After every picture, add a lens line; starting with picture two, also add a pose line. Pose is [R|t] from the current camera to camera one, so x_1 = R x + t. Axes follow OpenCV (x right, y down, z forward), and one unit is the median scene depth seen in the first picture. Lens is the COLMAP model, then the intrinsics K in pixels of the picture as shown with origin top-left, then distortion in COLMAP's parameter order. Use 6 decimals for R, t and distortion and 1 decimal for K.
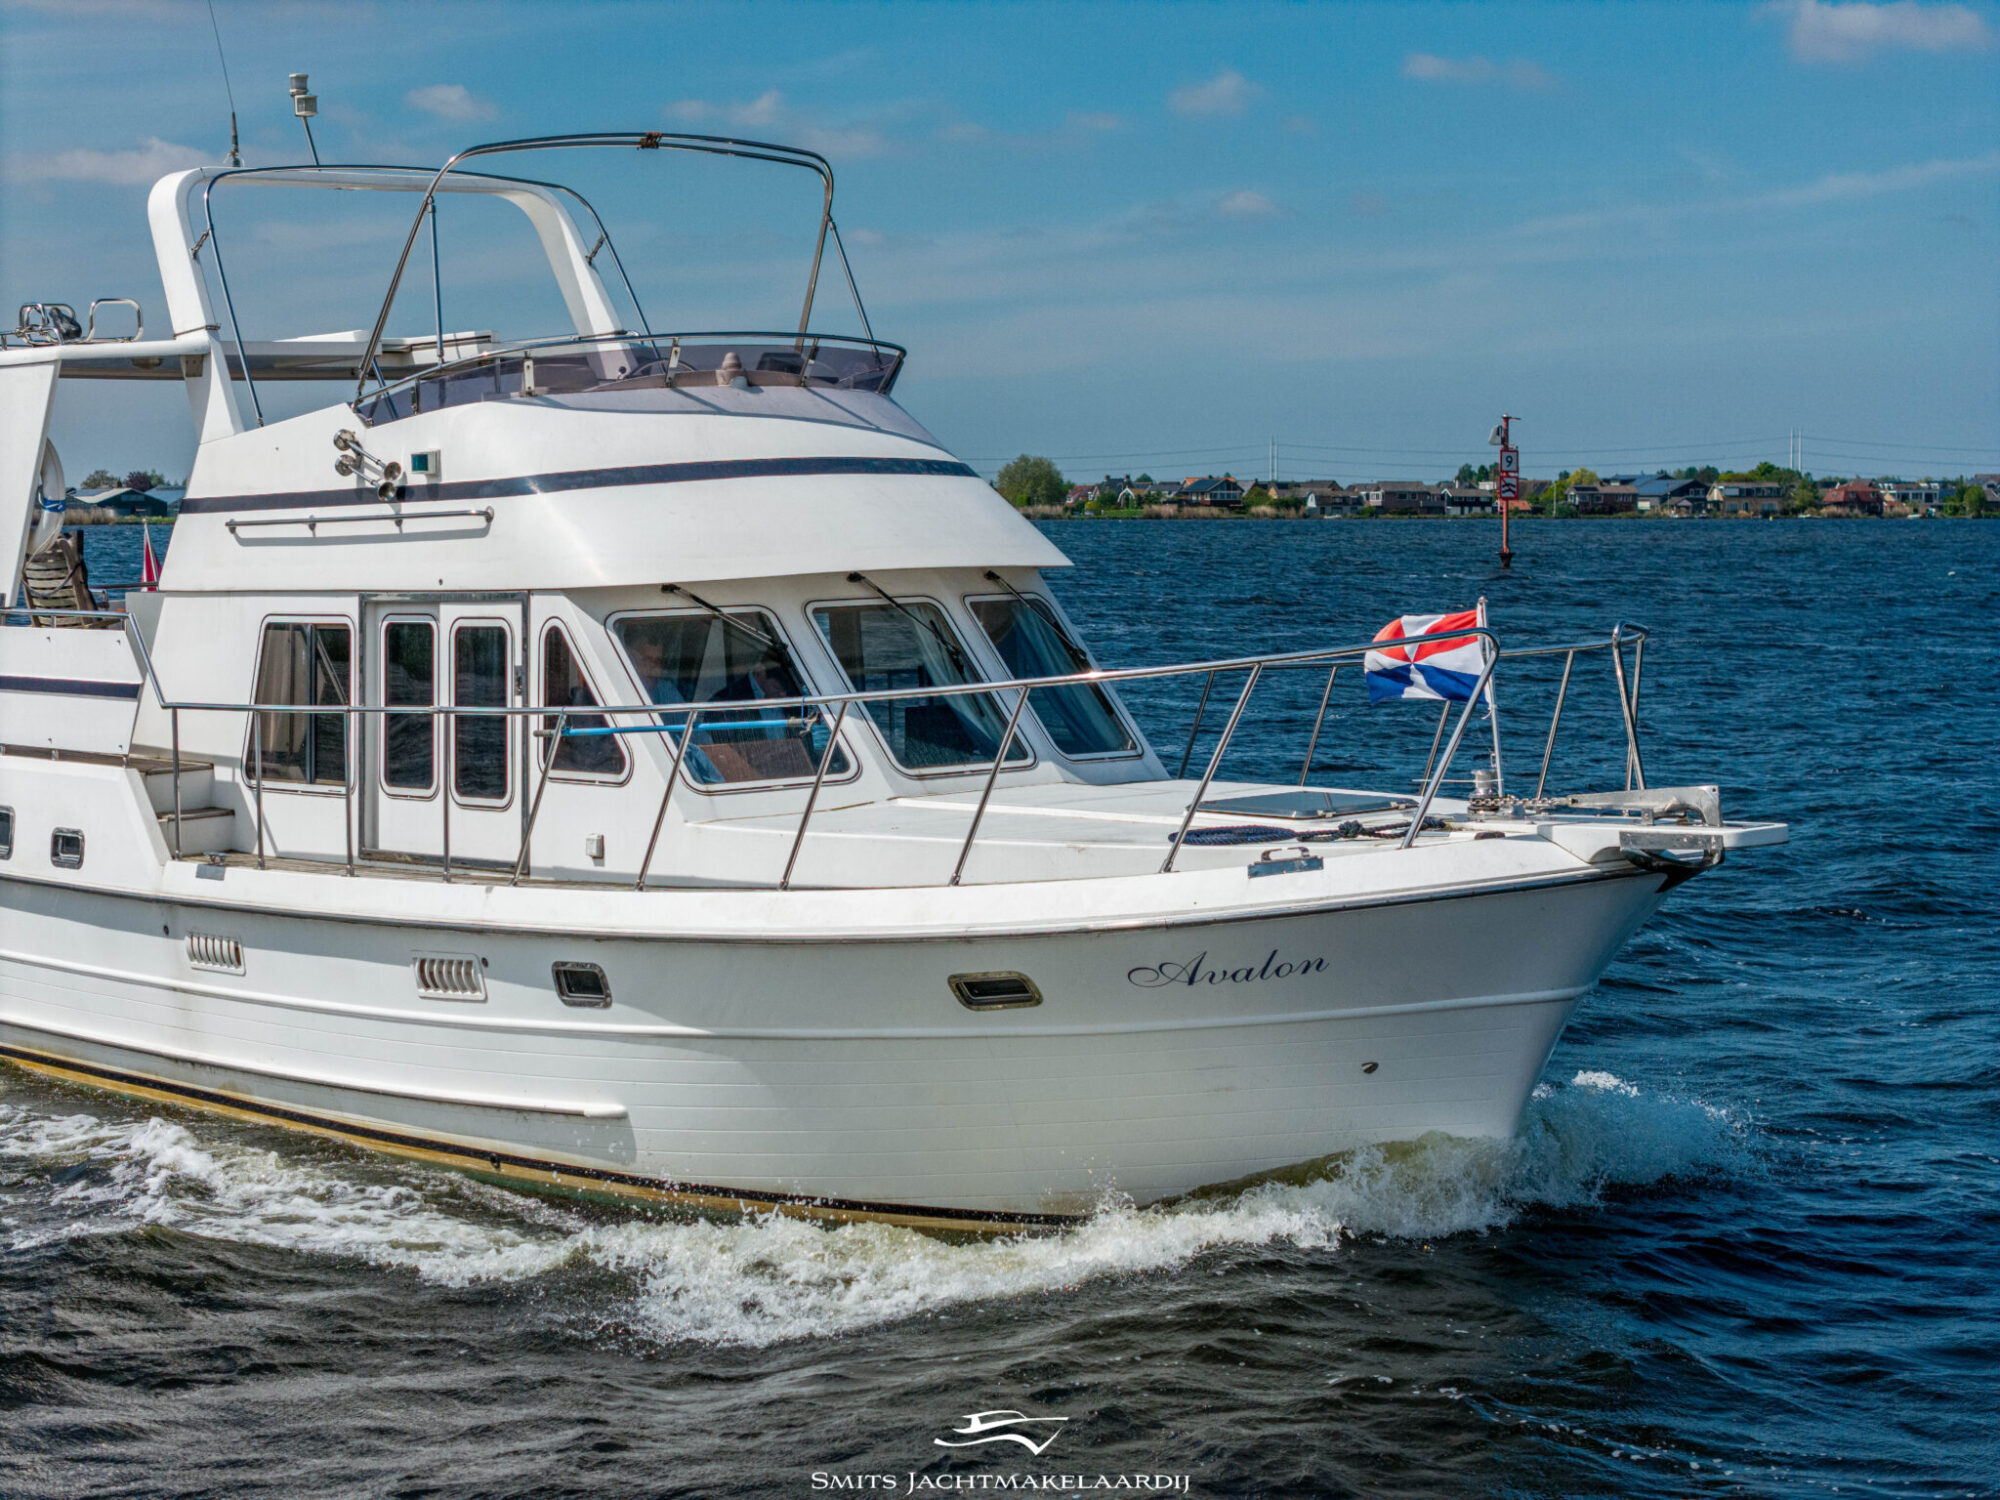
lens RADIAL K [[3963.1, 0, 1005.7], [0, 3963.1, 756.3], [0, 0, 1]] dist [-0.139352, 0.000000]
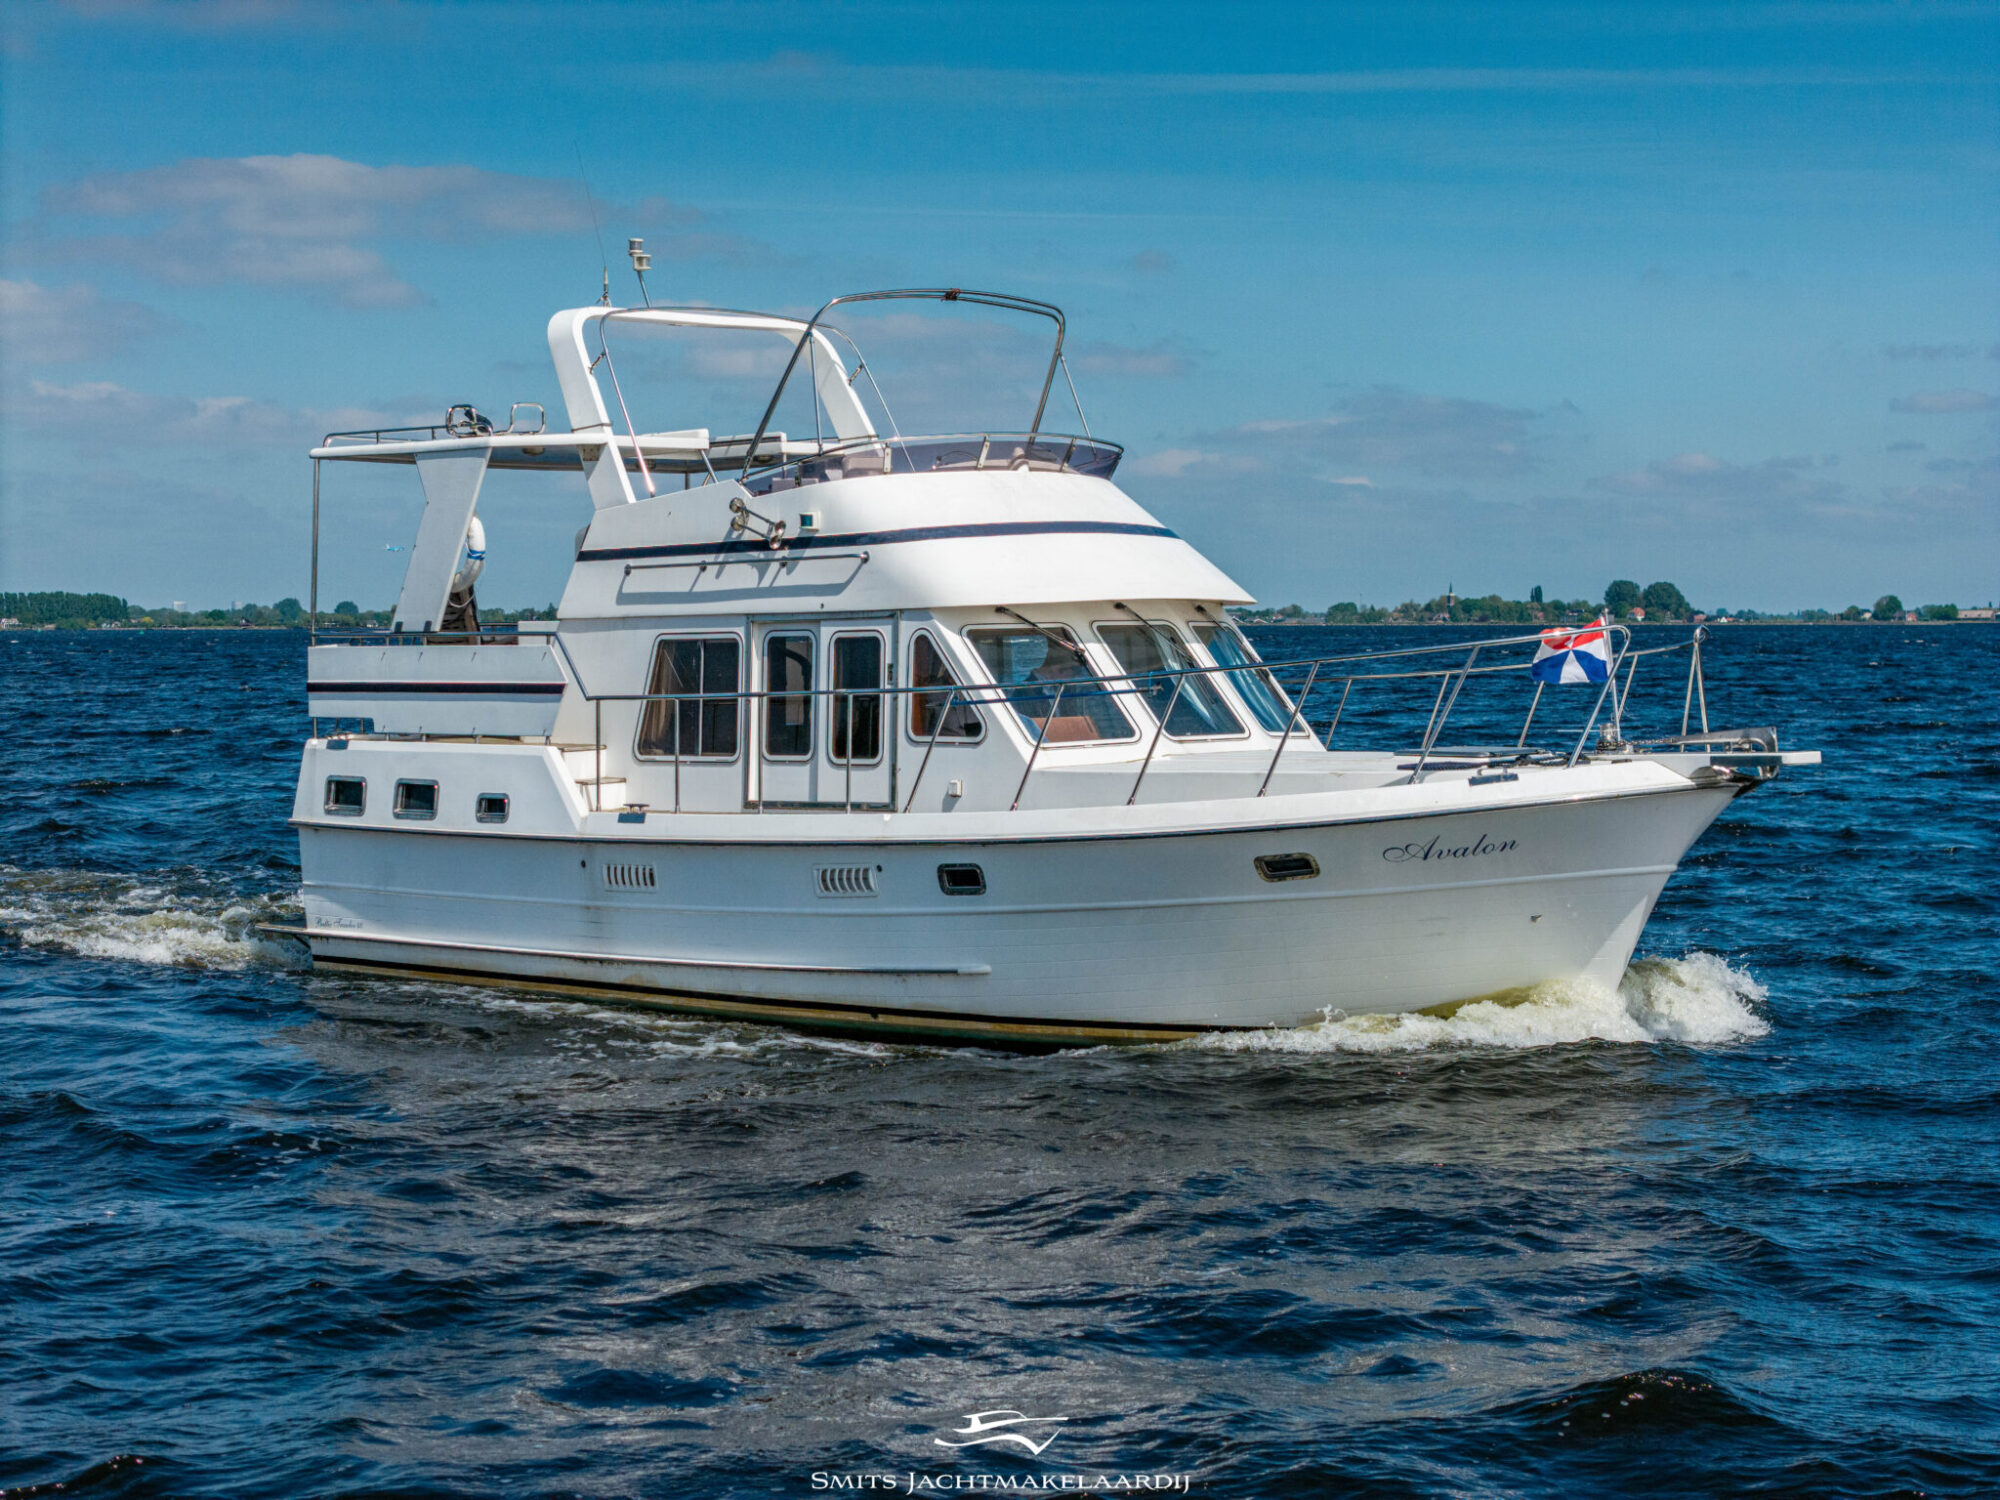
lens RADIAL K [[3963.1, 0, 997.3], [0, 3963.1, 744.7], [0, 0, 1]] dist [-0.139352, 0.000000]
pose [[0.996996, 0.008294, 0.077012, -0.192250], [-0.005345, 0.999248, -0.038417, 0.059820], [-0.077272, 0.037890, 0.996290, -0.411587]]
